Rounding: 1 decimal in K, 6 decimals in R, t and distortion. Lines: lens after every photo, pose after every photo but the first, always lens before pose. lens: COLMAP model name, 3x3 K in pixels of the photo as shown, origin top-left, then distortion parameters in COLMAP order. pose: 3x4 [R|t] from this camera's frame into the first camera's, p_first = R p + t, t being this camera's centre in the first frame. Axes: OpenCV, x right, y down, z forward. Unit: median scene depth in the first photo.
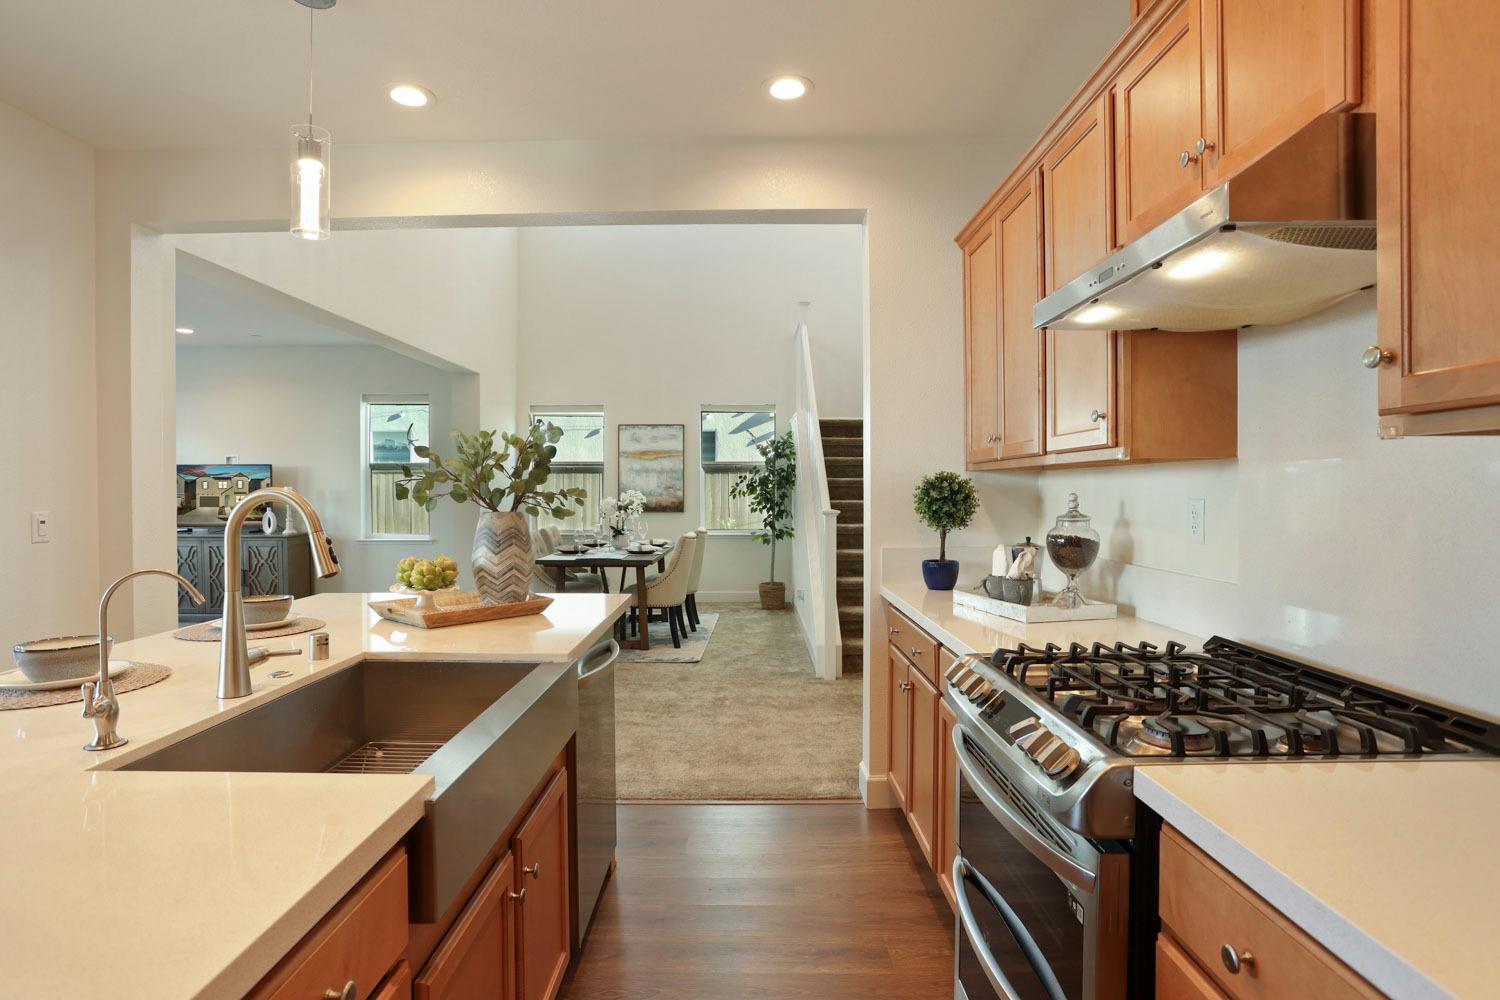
lens RADIAL K [[800.8, 0, 746.4], [0, 800.8, 493.0], [0, 0, 1]] dist [-0.058293, -0.000258]
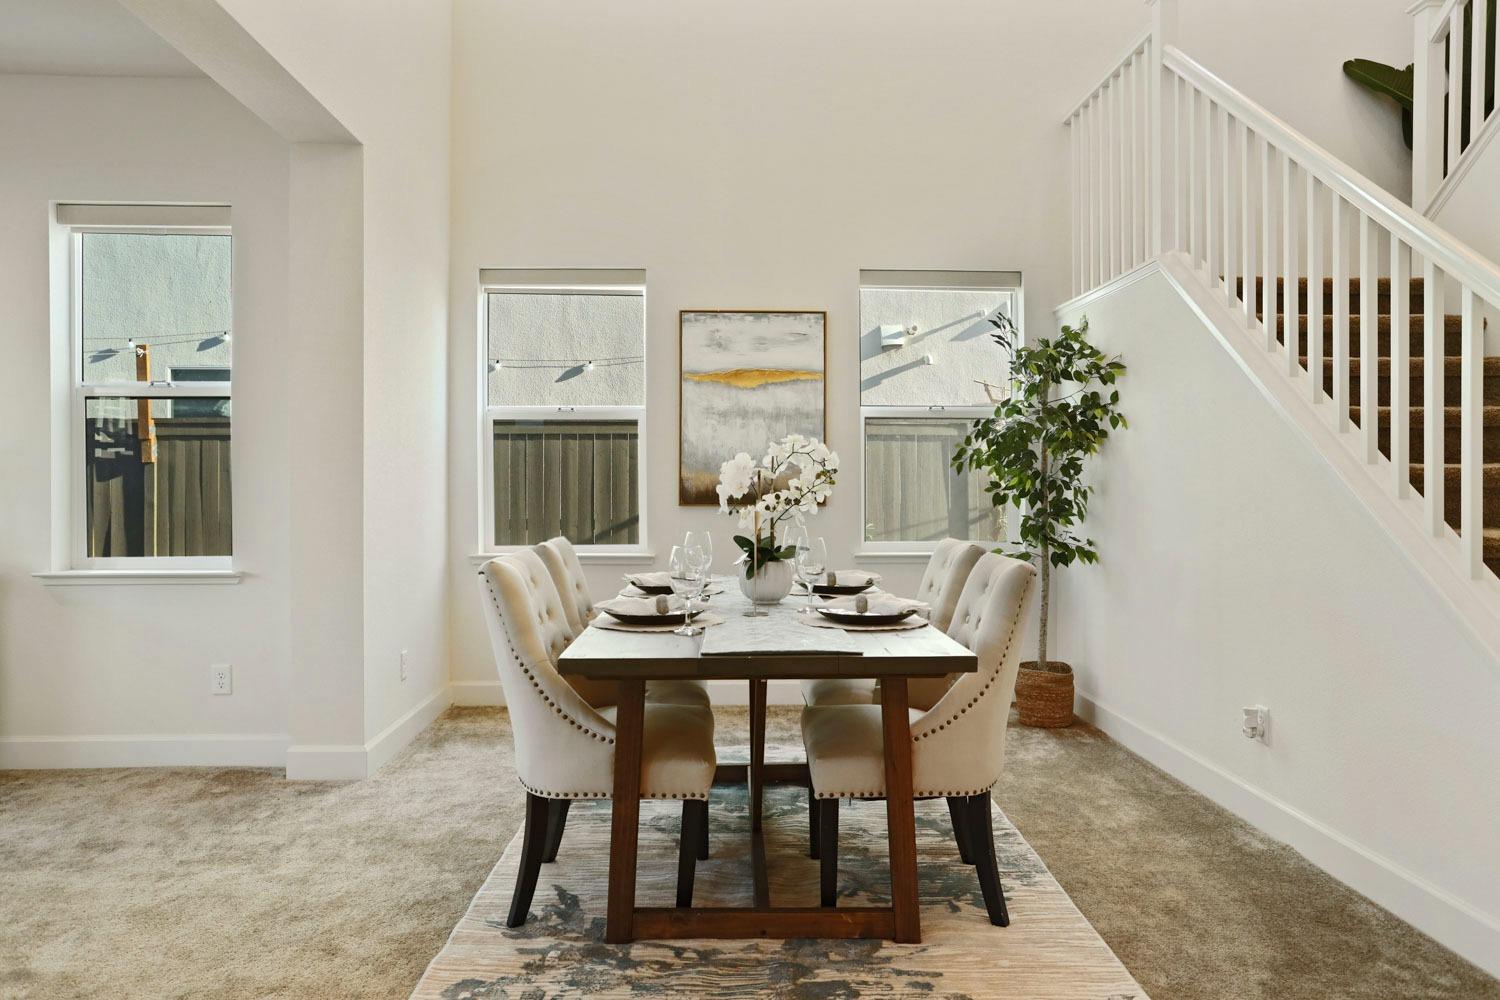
lens RADIAL K [[980.7, 0, 750.0], [0, 980.7, 500.0], [0, 0, 1]] dist [-0.000625, 0.002155]
pose [[0.999062, 0.001464, 0.043288, -0.169506], [-0.001749, 0.999977, 0.006546, 0.020615], [-0.043278, -0.006615, 0.999041, 0.522205]]
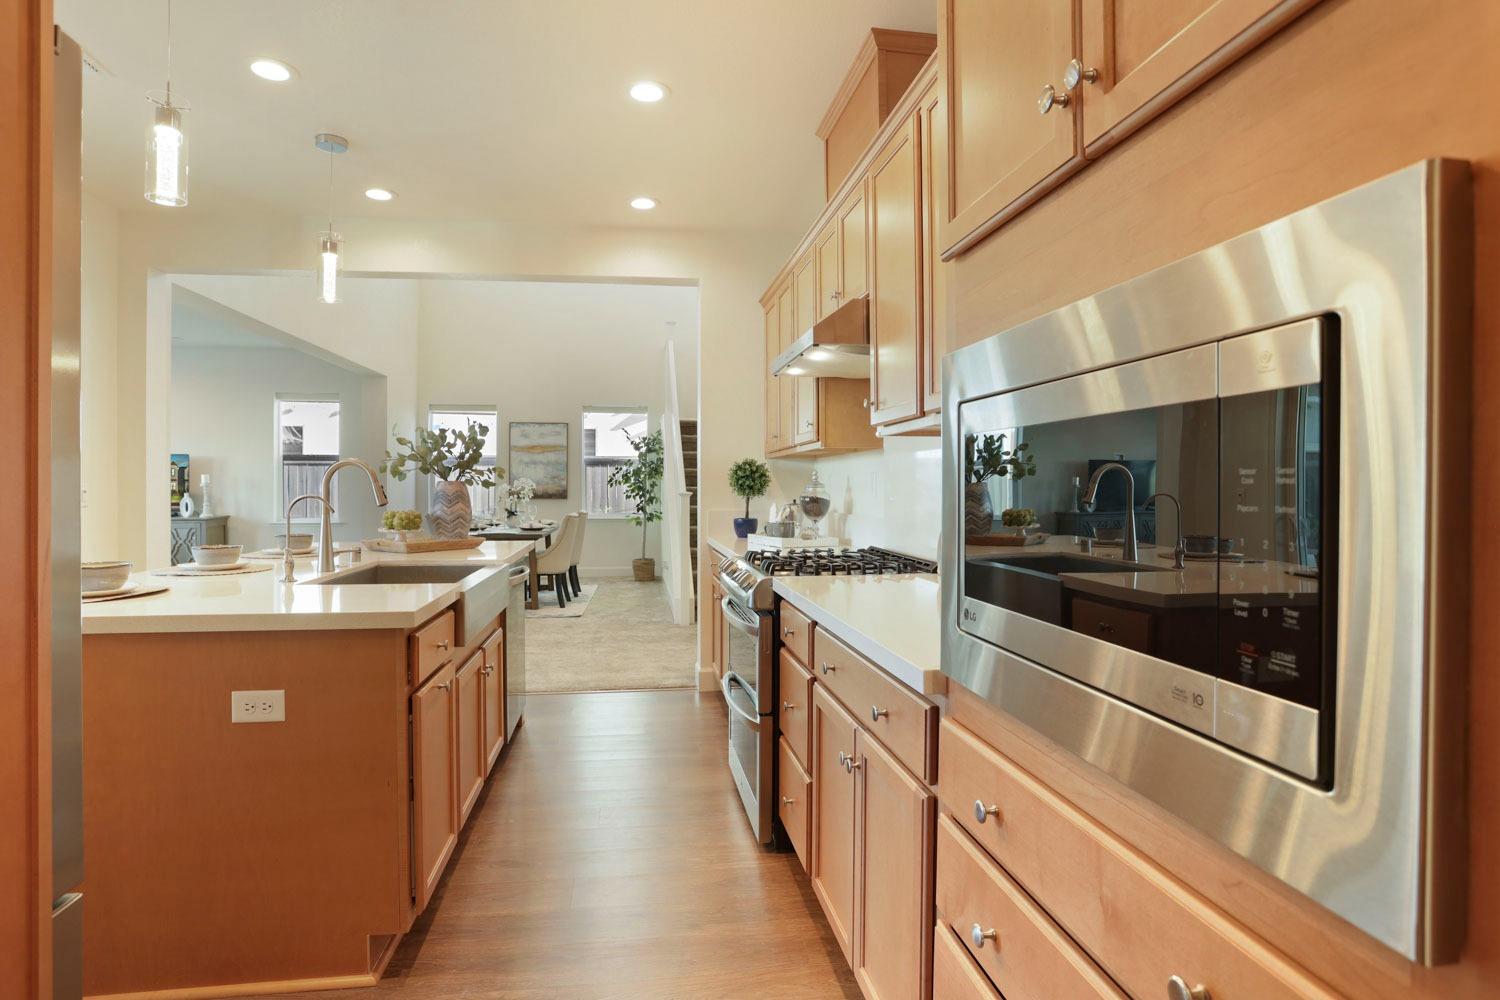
lens RADIAL K [[778.6, 0, 742.5], [0, 778.6, 480.0], [0, 0, 1]] dist [-0.070417, 0.032882]
pose [[0.989254, 0.002806, 0.146178, 0.009341], [-0.001011, 0.999923, -0.012351, 0.011995], [-0.146202, 0.012071, 0.989181, -0.168860]]
